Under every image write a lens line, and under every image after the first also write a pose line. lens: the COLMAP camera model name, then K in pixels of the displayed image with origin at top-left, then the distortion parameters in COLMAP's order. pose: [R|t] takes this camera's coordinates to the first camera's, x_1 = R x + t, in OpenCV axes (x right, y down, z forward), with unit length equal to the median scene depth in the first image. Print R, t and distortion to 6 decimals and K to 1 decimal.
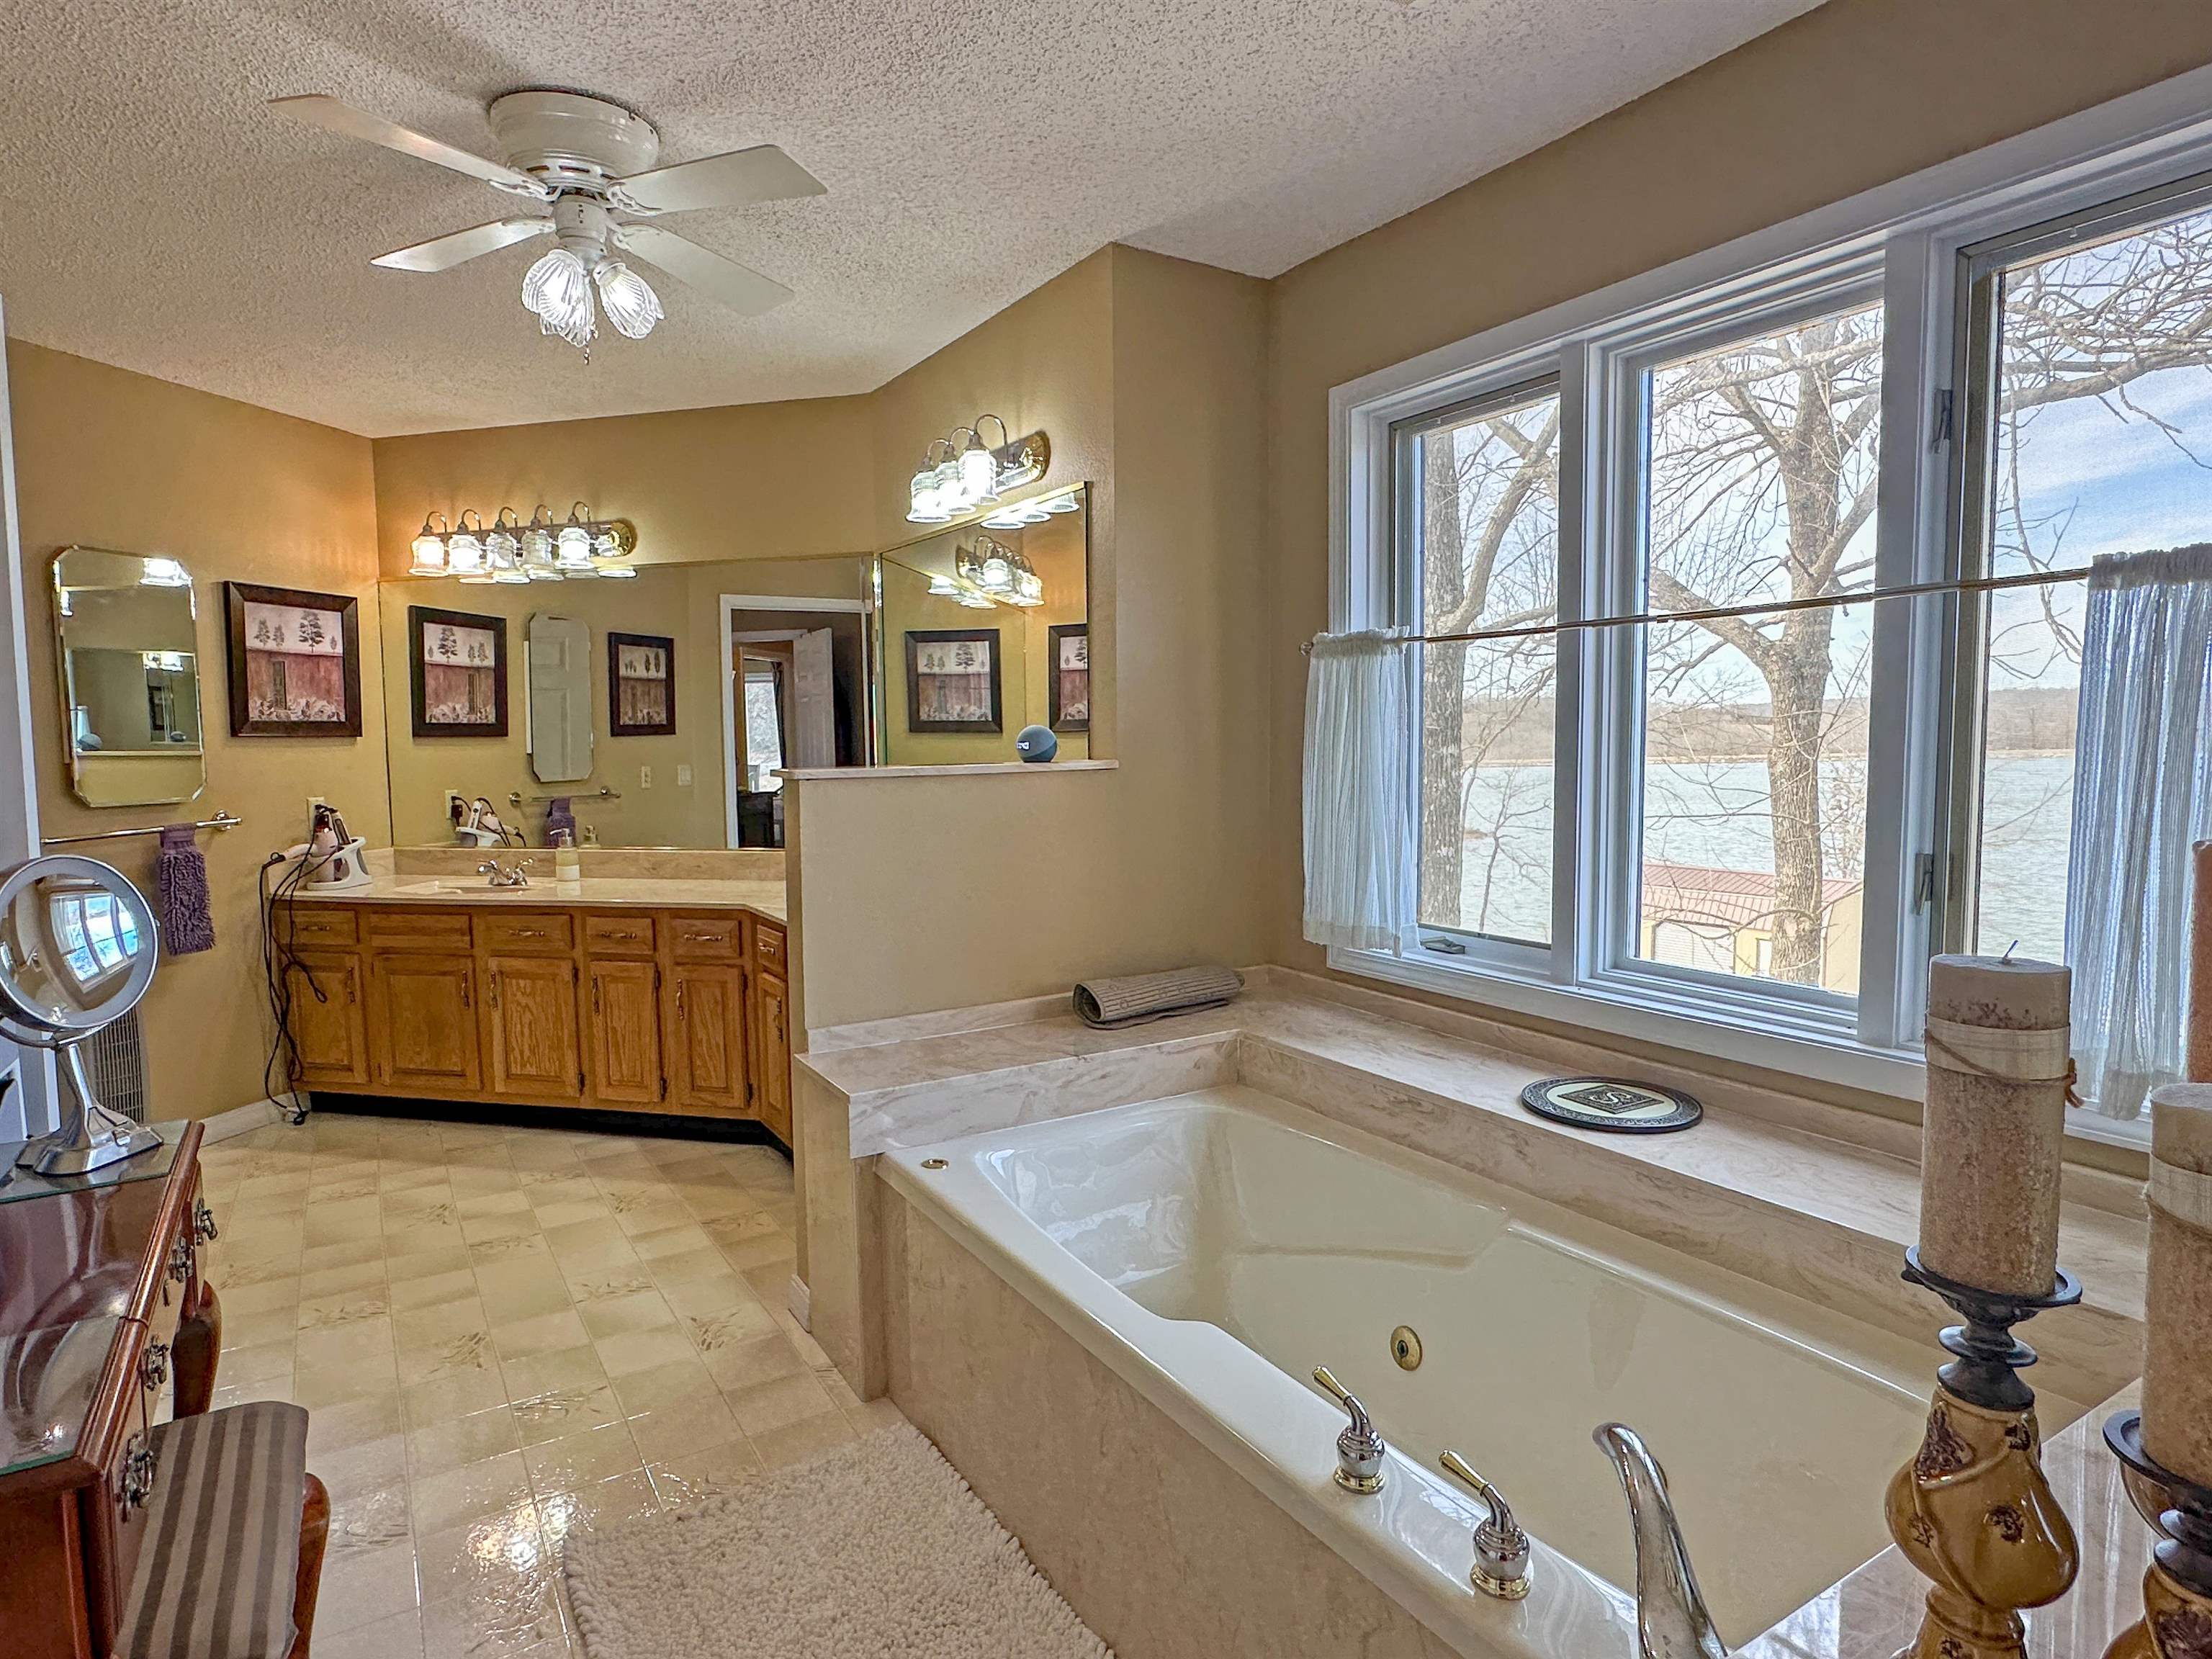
lens RADIAL K [[1257.4, 0, 1093.6], [0, 1257.4, 835.2], [0, 0, 1]] dist [0.001999, -0.000582]
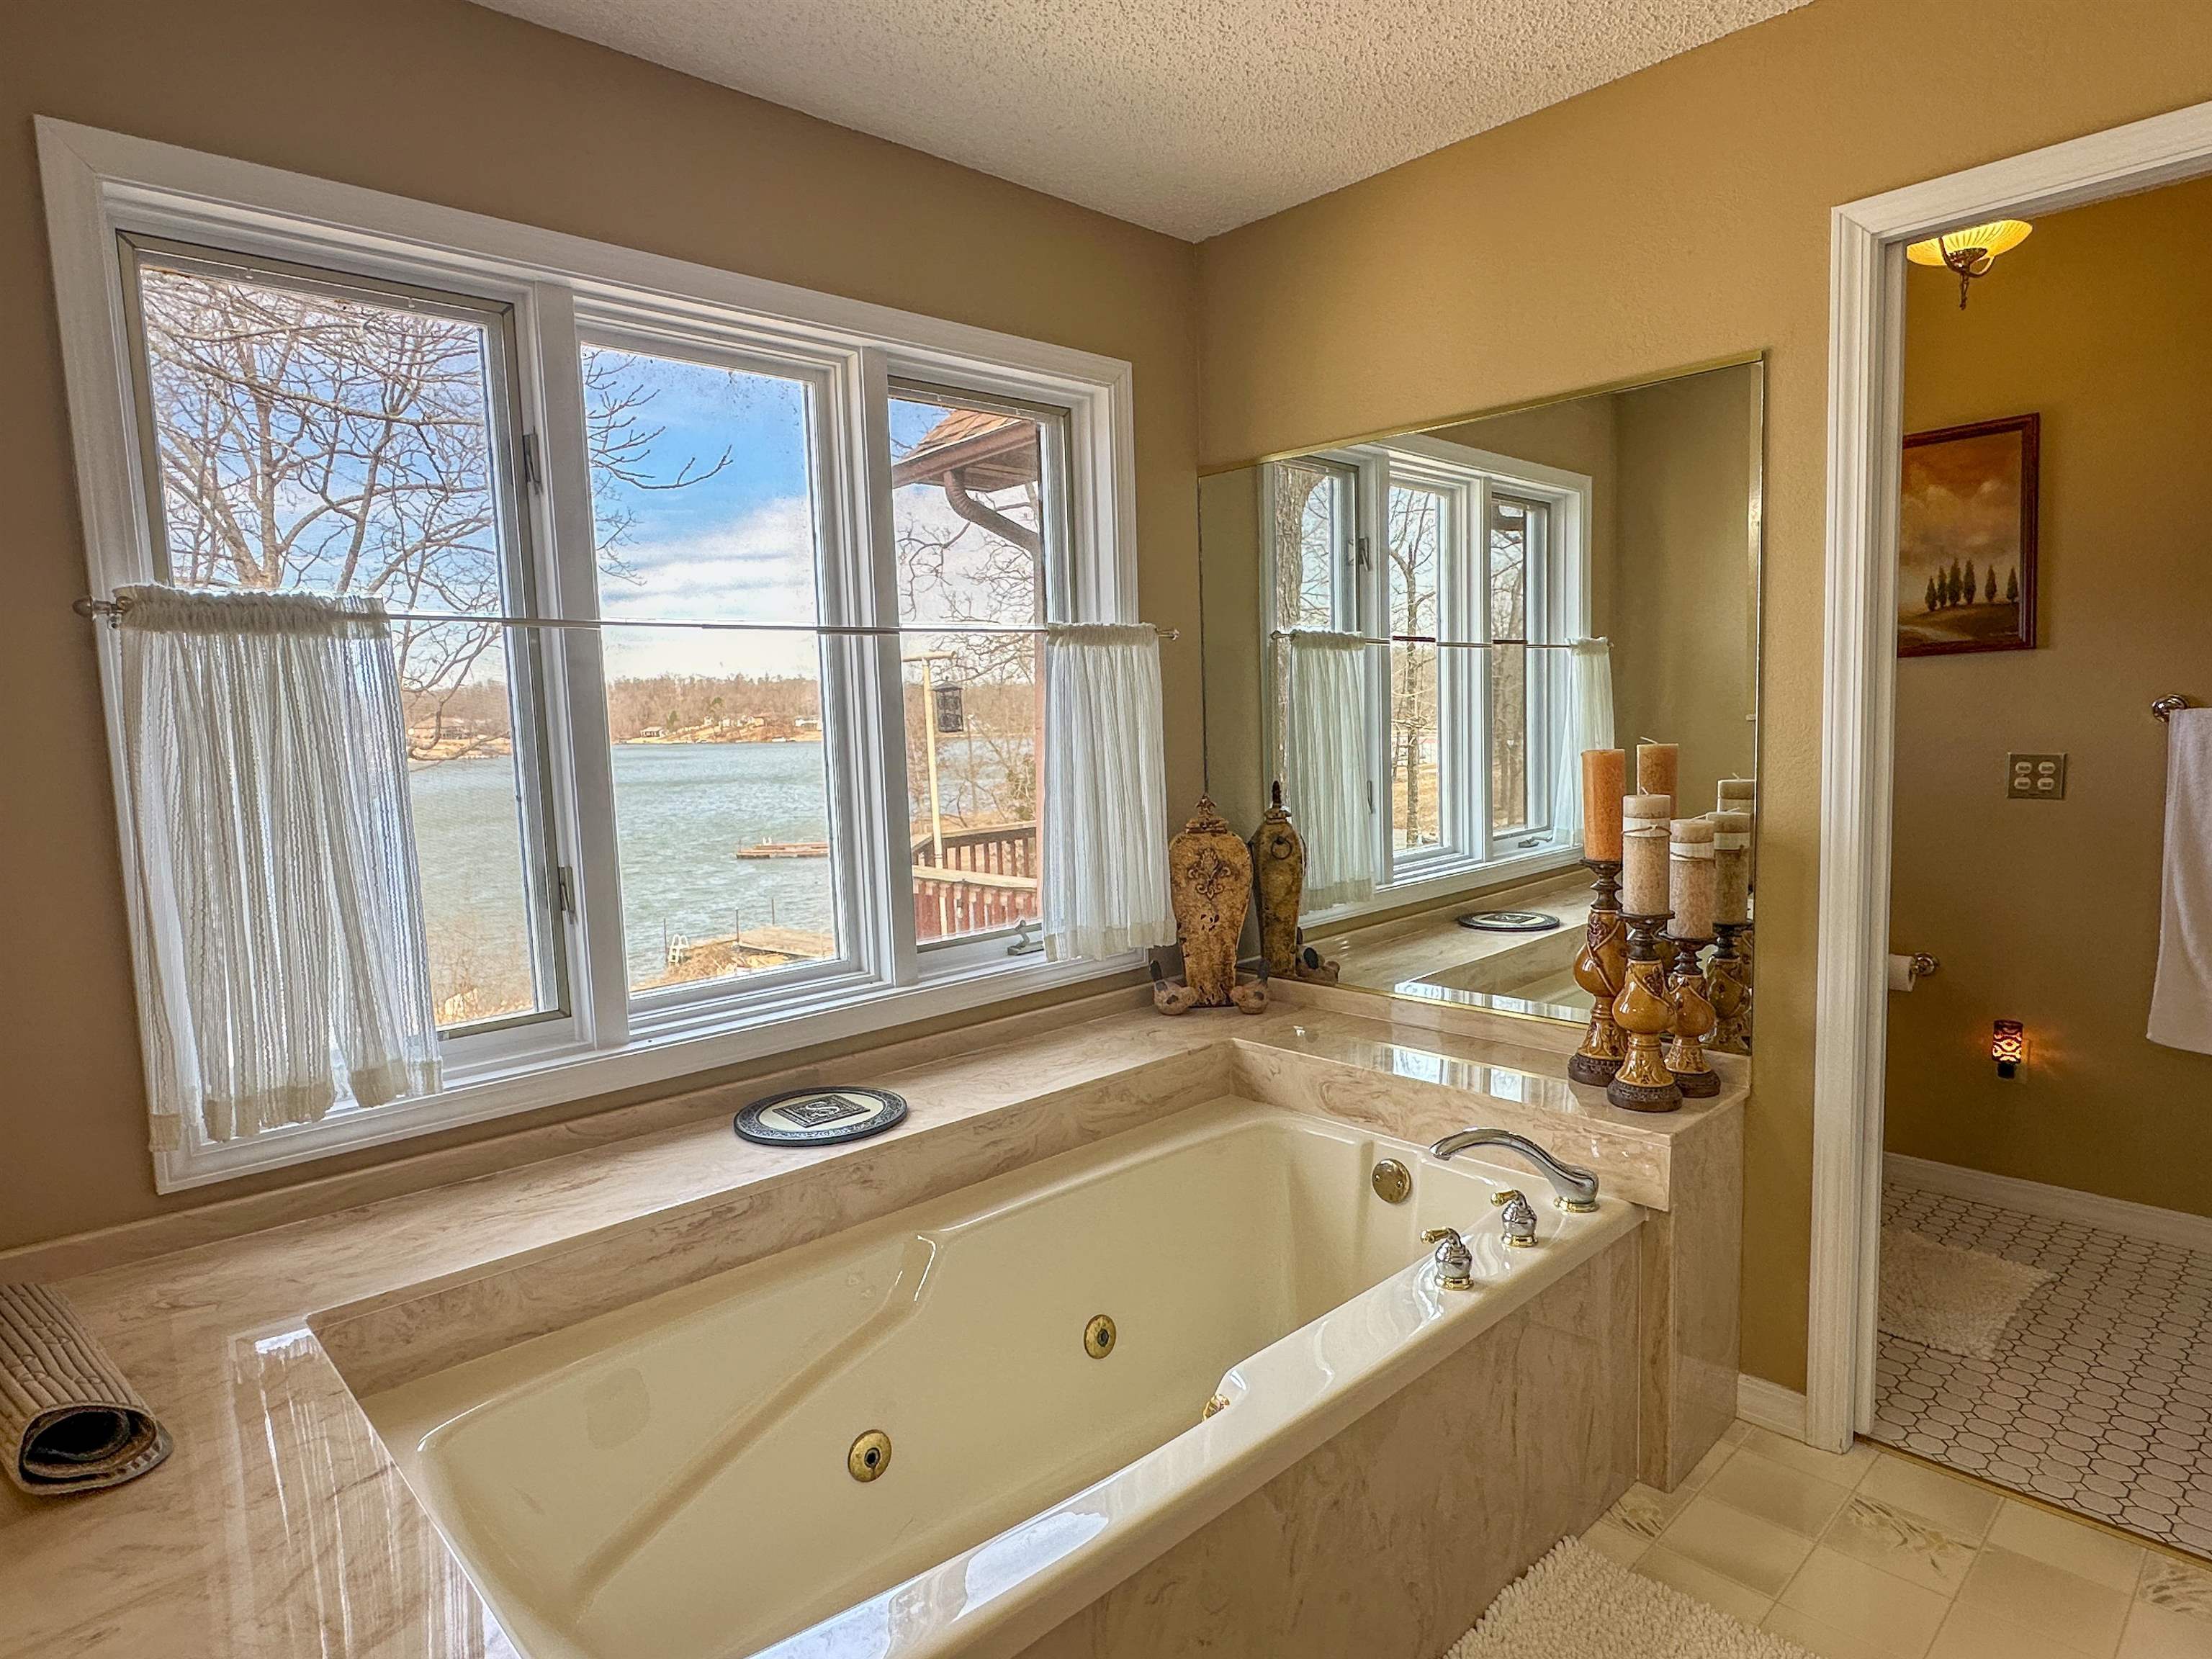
lens RADIAL K [[1257.4, 0, 1093.6], [0, 1257.4, 835.2], [0, 0, 1]] dist [0.001999, -0.000582]
pose [[-0.207559, -0.069476, 0.975752, -0.578967], [0.122103, 0.987834, 0.096310, -0.073130], [-0.970572, 0.139132, -0.196551, 0.944072]]
